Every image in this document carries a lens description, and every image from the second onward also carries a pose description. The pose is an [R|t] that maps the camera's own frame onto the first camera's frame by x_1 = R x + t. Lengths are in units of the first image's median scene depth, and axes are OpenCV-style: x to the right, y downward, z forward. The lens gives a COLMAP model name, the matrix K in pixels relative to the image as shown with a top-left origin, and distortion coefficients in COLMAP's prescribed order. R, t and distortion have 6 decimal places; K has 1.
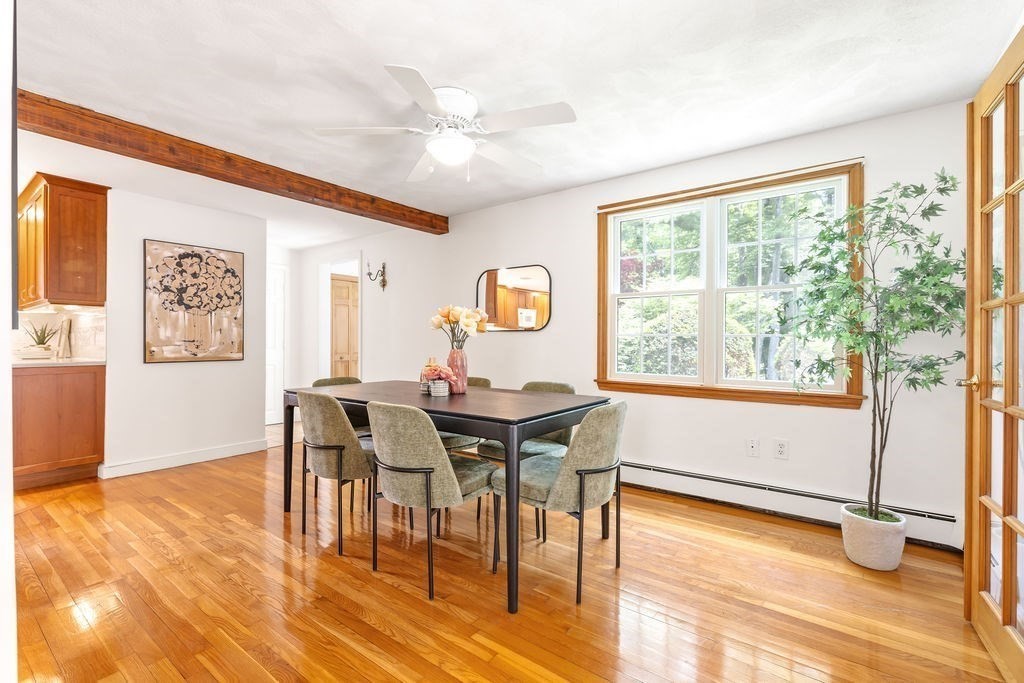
lens RADIAL K [[467.2, 0, 516.2], [0, 467.2, 338.1], [0, 0, 1]] dist [-0.002419, 0.000243]
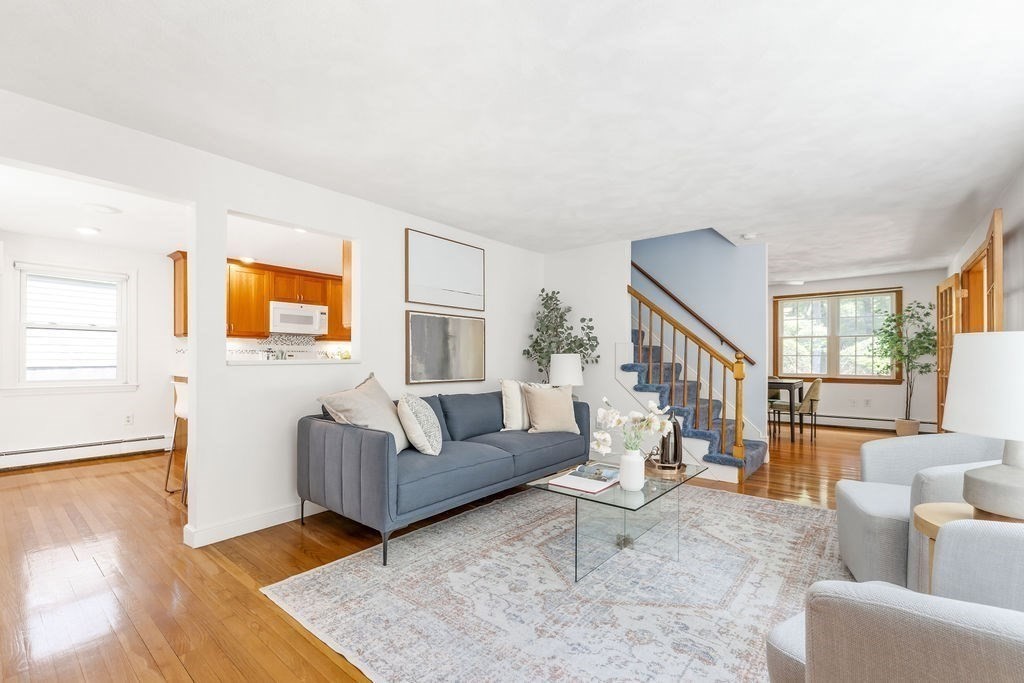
lens RADIAL K [[443.2, 0, 525.1], [0, 443.2, 356.6], [0, 0, 1]] dist [0.001052, -0.000092]
pose [[0.998910, -0.005911, -0.046300, -1.430298], [0.005777, 0.999979, -0.003023, -0.008876], [0.046317, 0.002753, 0.998923, -1.803185]]
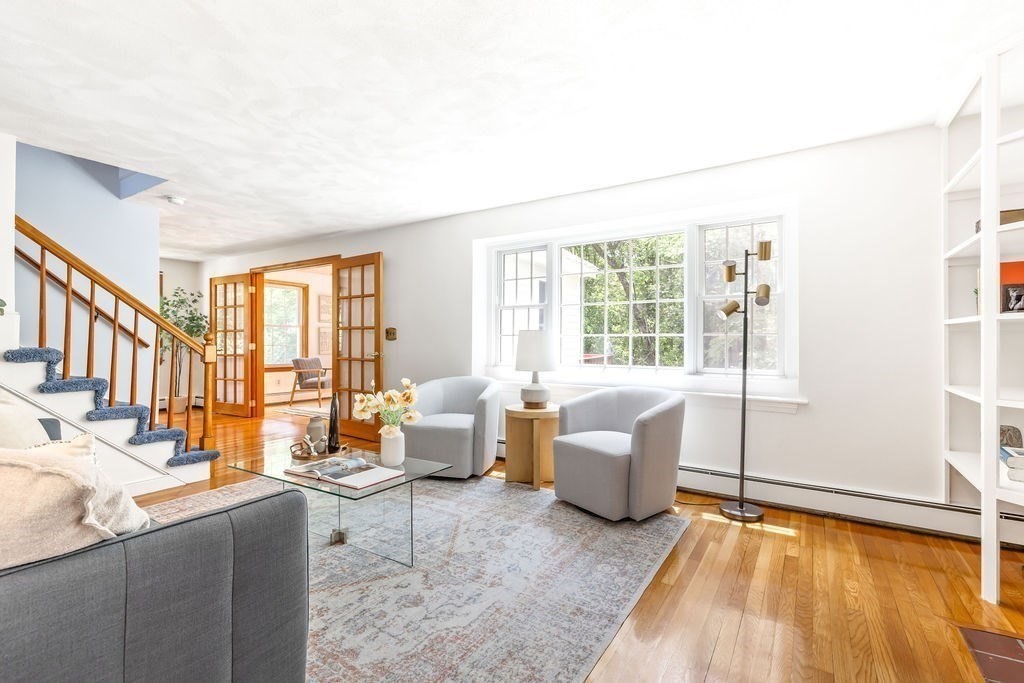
lens RADIAL K [[443.2, 0, 515.4], [0, 443.2, 341.6], [0, 0, 1]] dist [0.001052, -0.000092]
pose [[-0.046519, -0.008654, 0.998880, -2.248650], [-0.003475, 0.999958, 0.008502, -0.014621], [-0.998911, -0.003076, -0.046547, -1.081287]]
